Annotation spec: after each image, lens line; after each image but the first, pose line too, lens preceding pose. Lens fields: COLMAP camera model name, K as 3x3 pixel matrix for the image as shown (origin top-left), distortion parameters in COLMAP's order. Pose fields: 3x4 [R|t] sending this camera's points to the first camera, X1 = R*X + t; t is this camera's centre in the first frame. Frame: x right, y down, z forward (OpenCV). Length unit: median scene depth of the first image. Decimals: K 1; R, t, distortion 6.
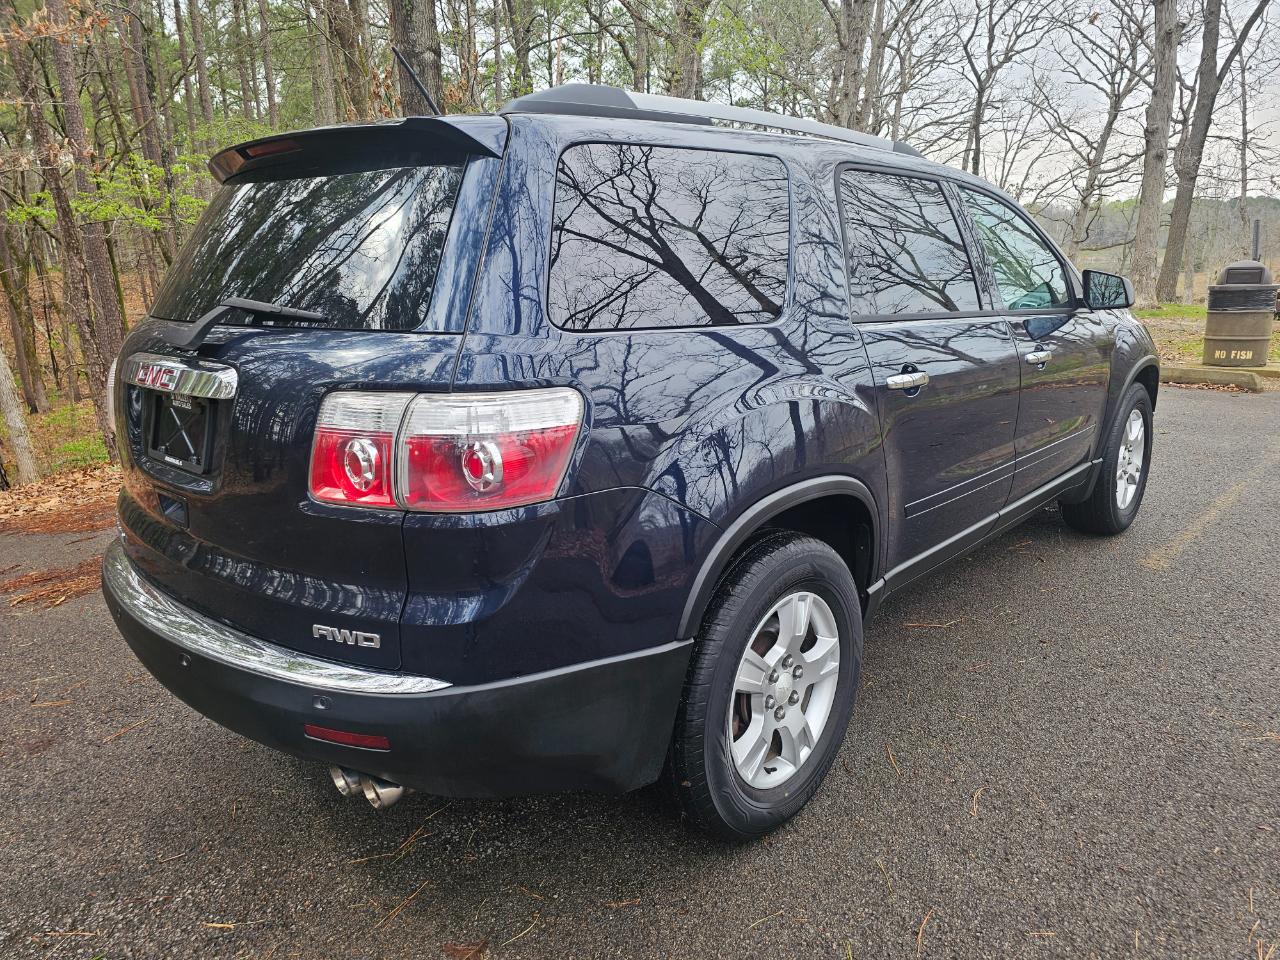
lens RADIAL K [[870.6, 0, 653.9], [0, 870.6, 480.1], [0, 0, 1]] dist [0.047523, -0.035711]
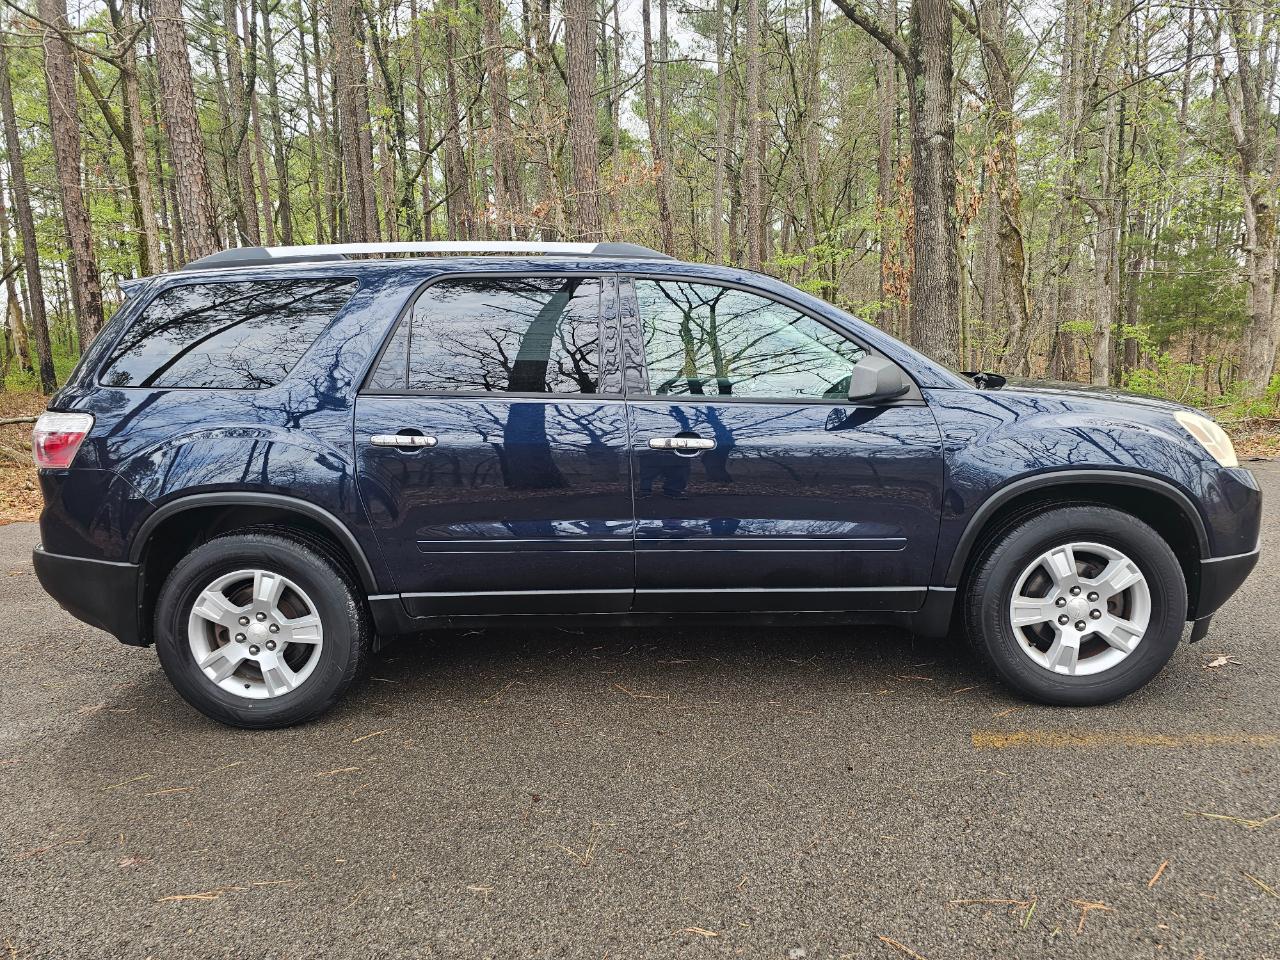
lens RADIAL K [[870.6, 0, 646.6], [0, 870.6, 476.0], [0, 0, 1]] dist [0.047523, -0.035711]
pose [[0.645104, 0.118894, -0.754788, 1.640163], [-0.173260, 0.984851, 0.007050, -0.147775], [0.744192, 0.126226, 0.655931, 0.473874]]
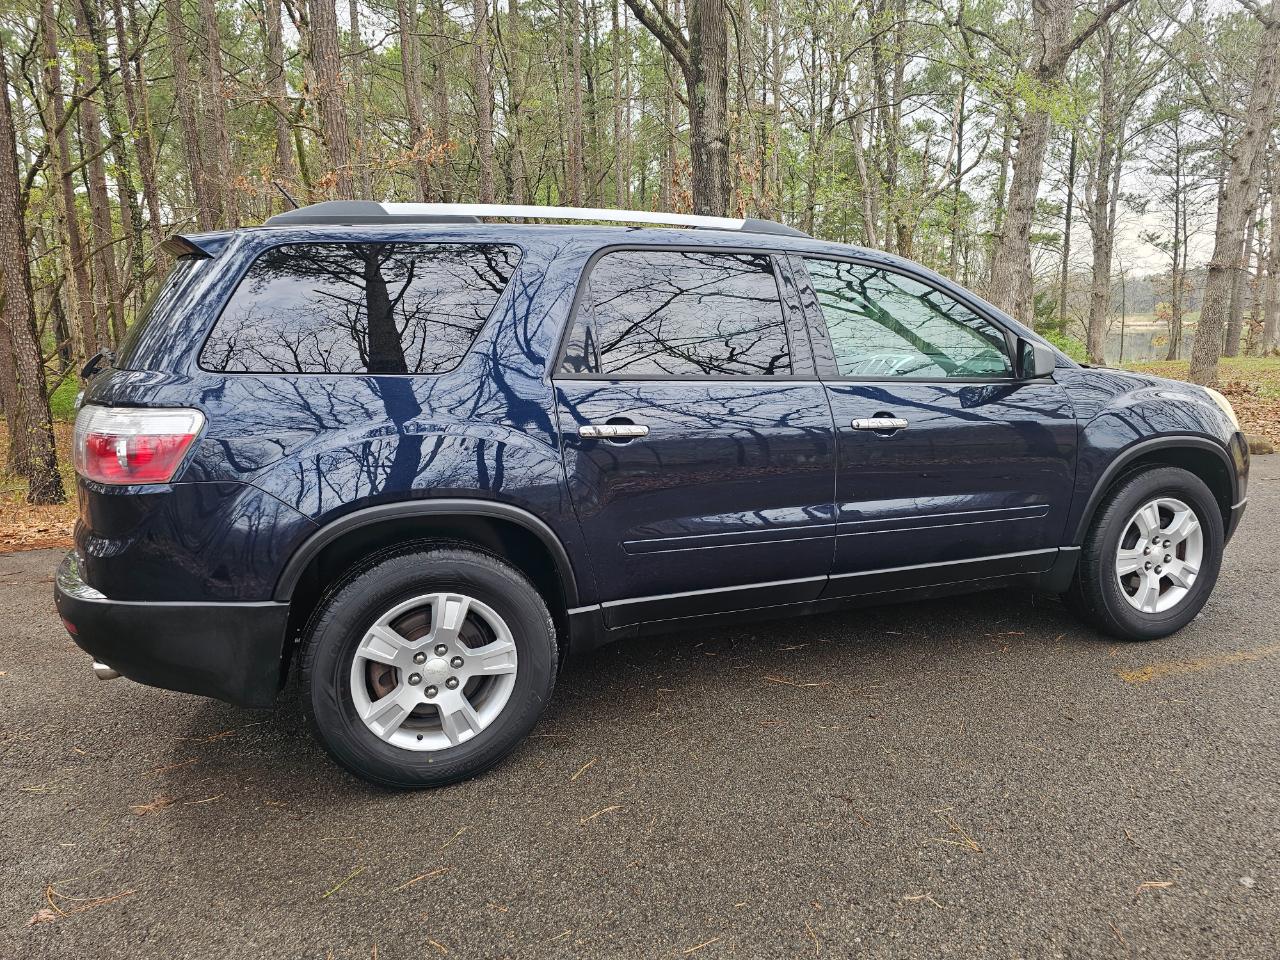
lens RADIAL K [[870.6, 0, 663.9], [0, 870.6, 465.0], [0, 0, 1]] dist [0.047523, -0.035711]
pose [[0.886429, 0.078094, -0.456229, 0.950237], [-0.115210, 0.991869, -0.054066, -0.017661], [0.448297, 0.100488, 0.888218, 0.028883]]
